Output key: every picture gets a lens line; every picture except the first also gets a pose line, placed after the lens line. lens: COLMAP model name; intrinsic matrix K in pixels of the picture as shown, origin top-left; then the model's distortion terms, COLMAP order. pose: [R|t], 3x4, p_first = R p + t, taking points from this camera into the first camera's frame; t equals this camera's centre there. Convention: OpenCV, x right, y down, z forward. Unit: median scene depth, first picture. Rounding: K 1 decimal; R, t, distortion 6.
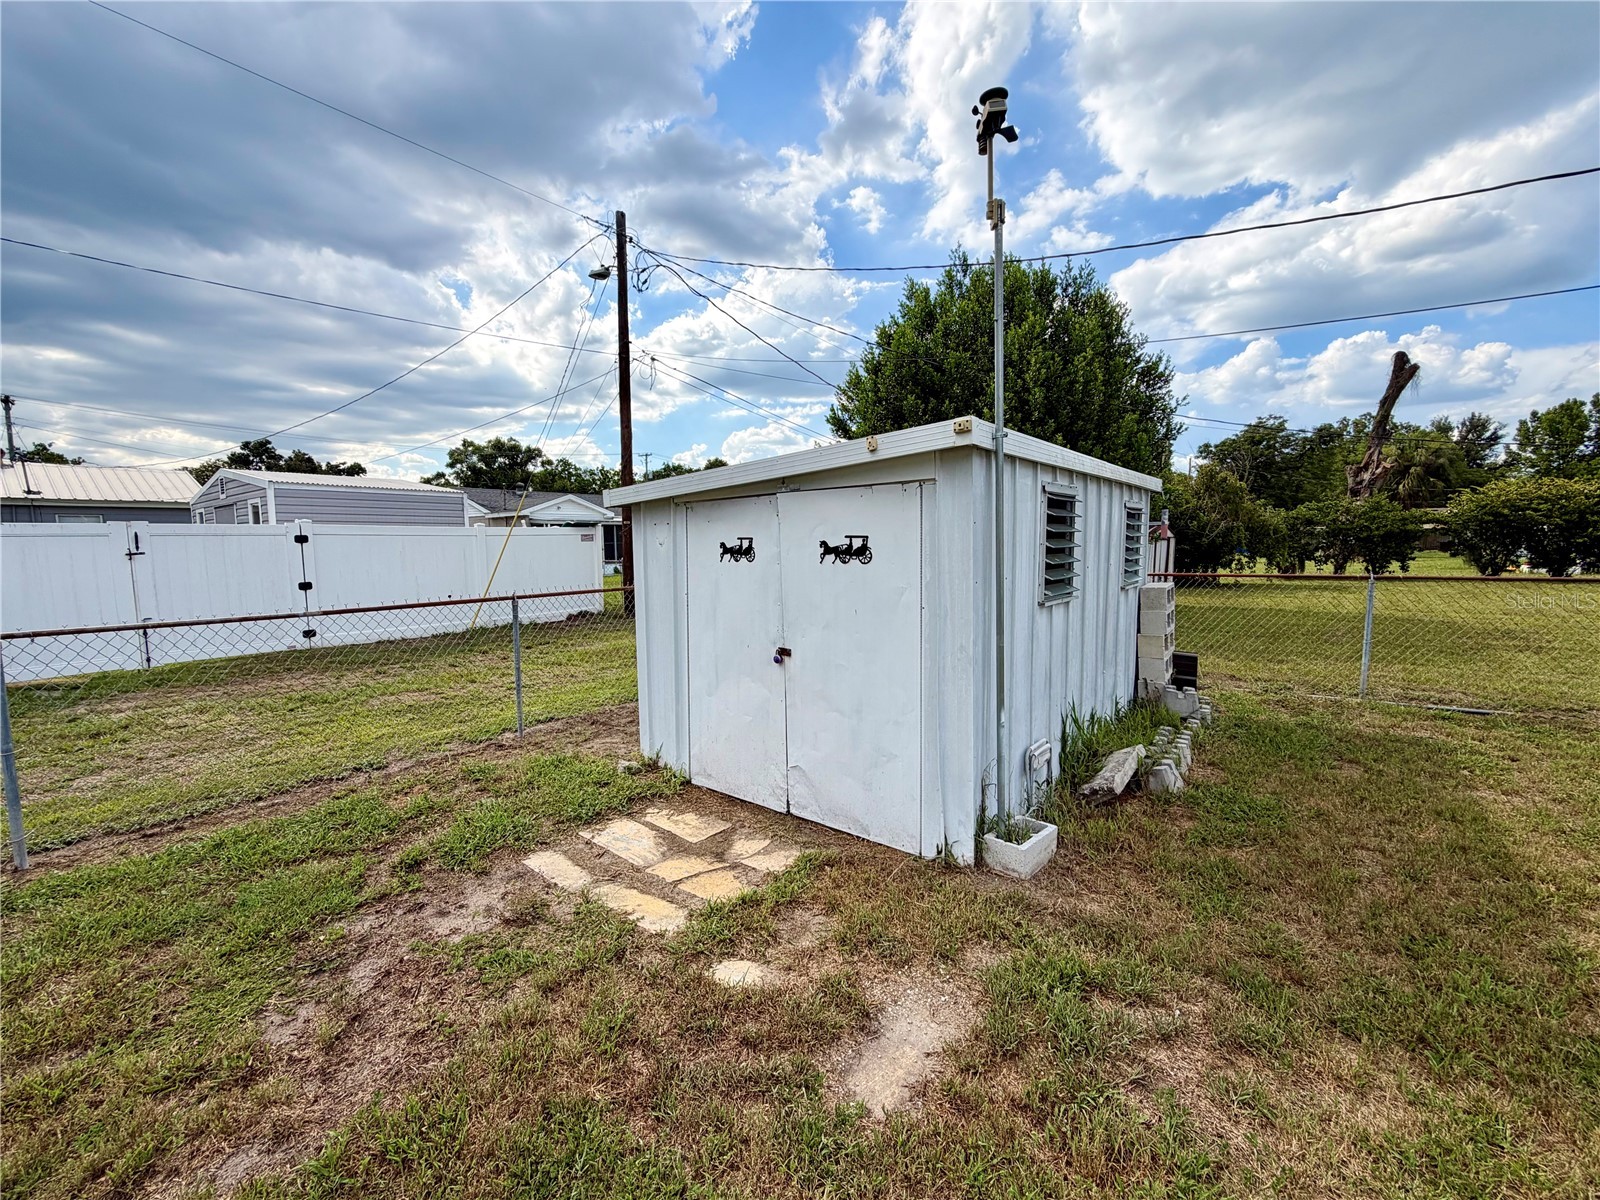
lens RADIAL K [[642.4, 0, 796.0], [0, 642.4, 597.6], [0, 0, 1]] dist [0.000197, 0.000039]
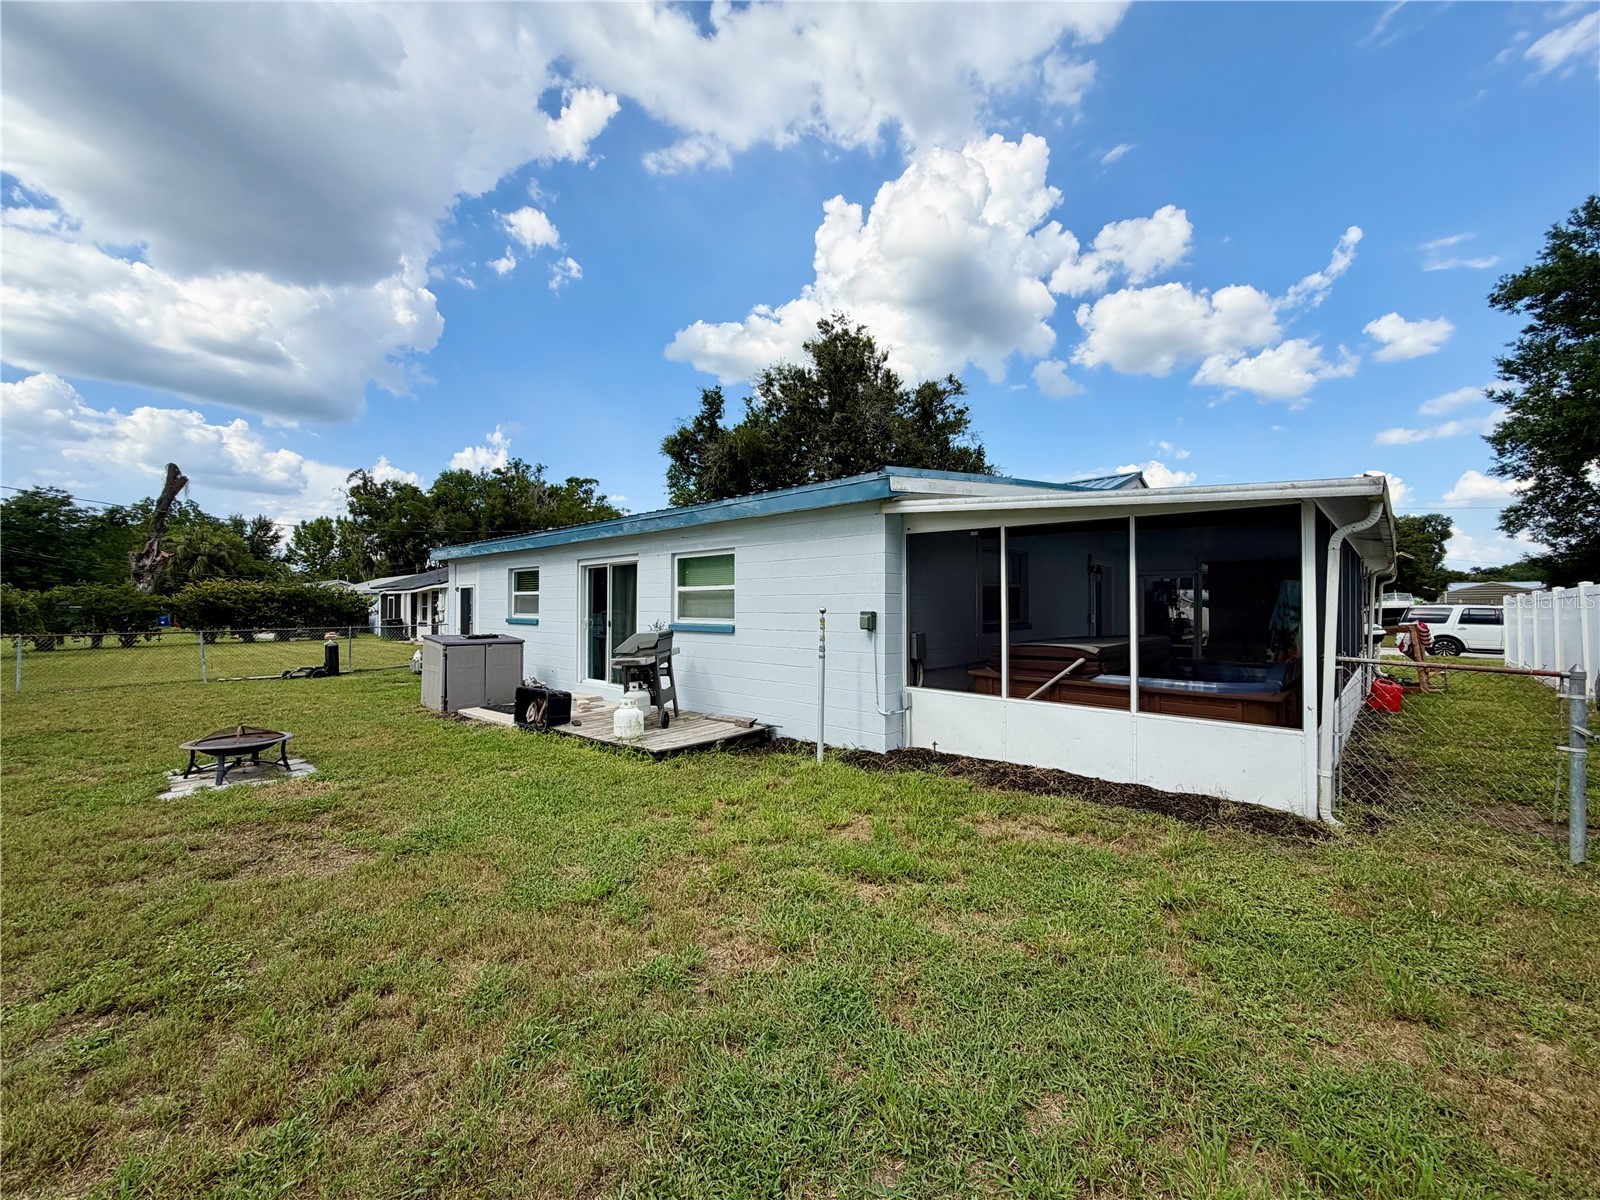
lens RADIAL K [[640.1, 0, 795.4], [0, 640.1, 597.4], [0, 0, 1]] dist [-0.003014, 0.002837]
pose [[0.098868, 0.029579, 0.994661, -0.114420], [0.088461, 0.995339, -0.038392, 0.017493], [-0.991161, 0.091784, 0.095790, -0.208887]]
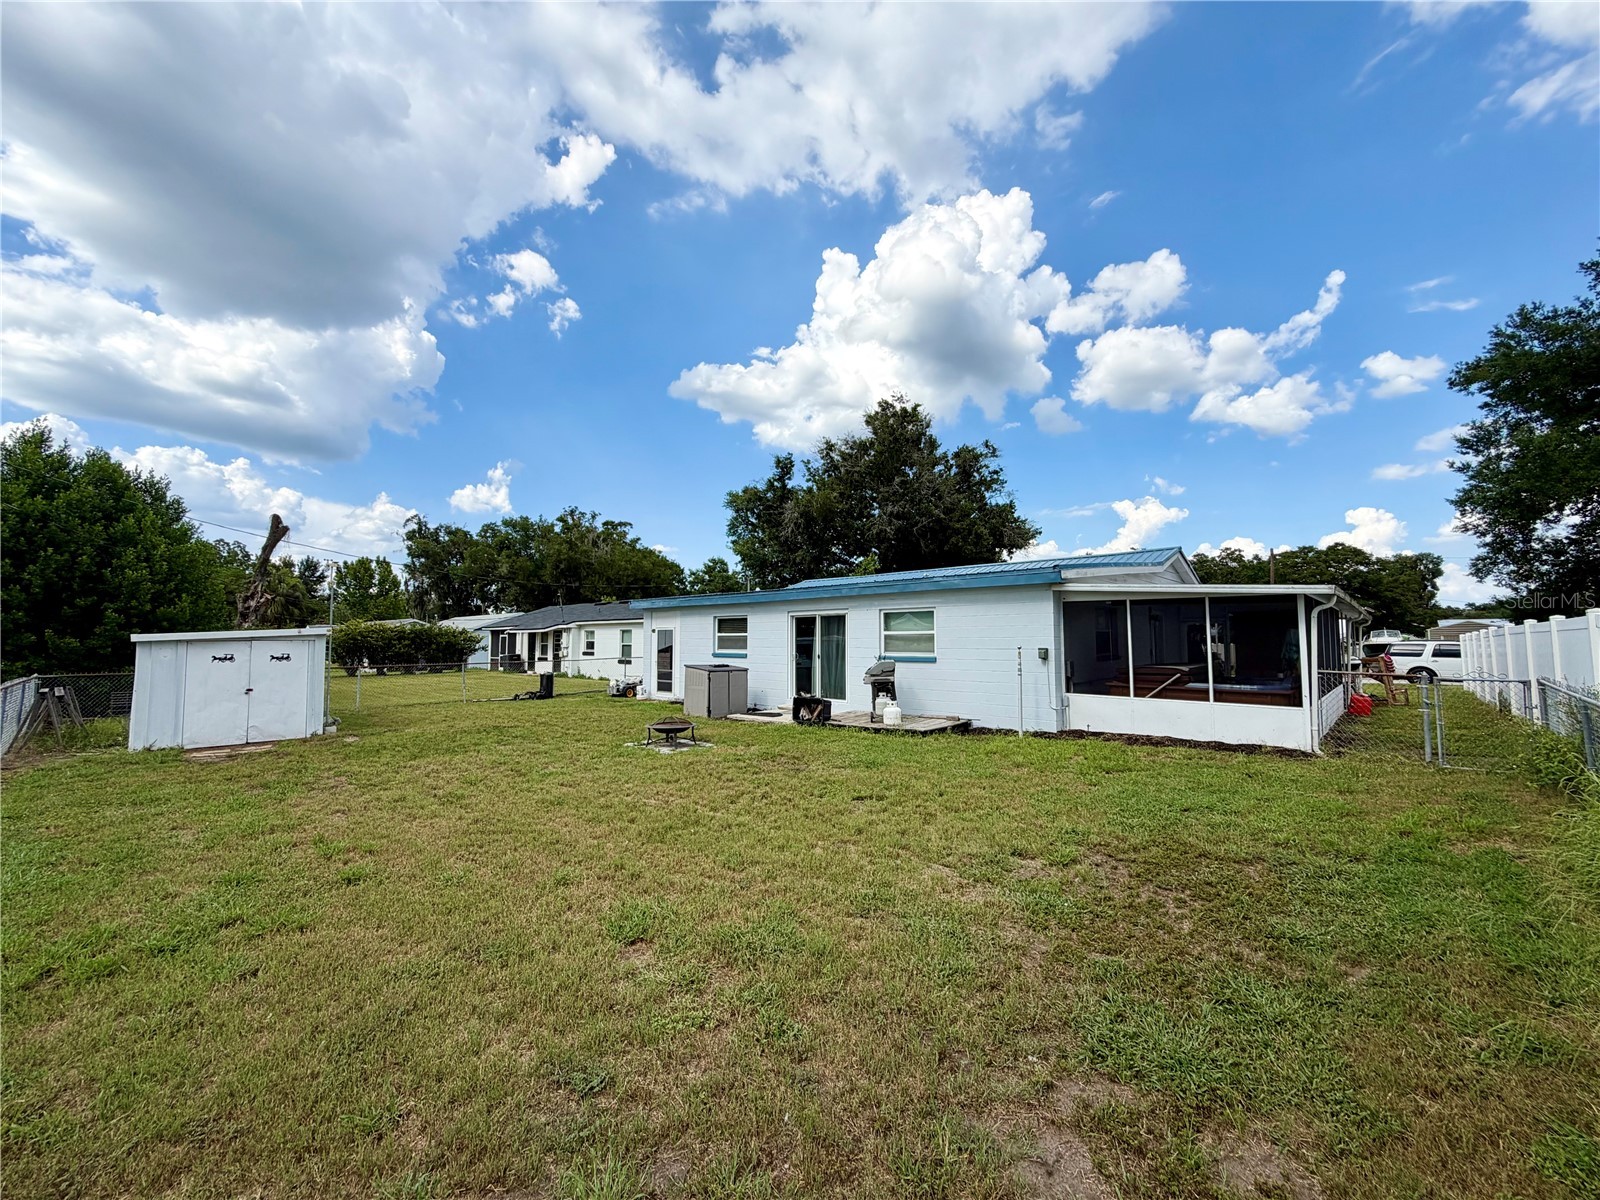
lens RADIAL K [[639.5, 0, 794.4], [0, 639.5, 600.0], [0, 0, 1]] dist [0.001059, -0.000142]
pose [[0.099277, 0.080933, 0.991763, -0.212863], [0.089757, 0.991895, -0.089929, 0.012318], [-0.991003, 0.097946, 0.091208, -0.146714]]
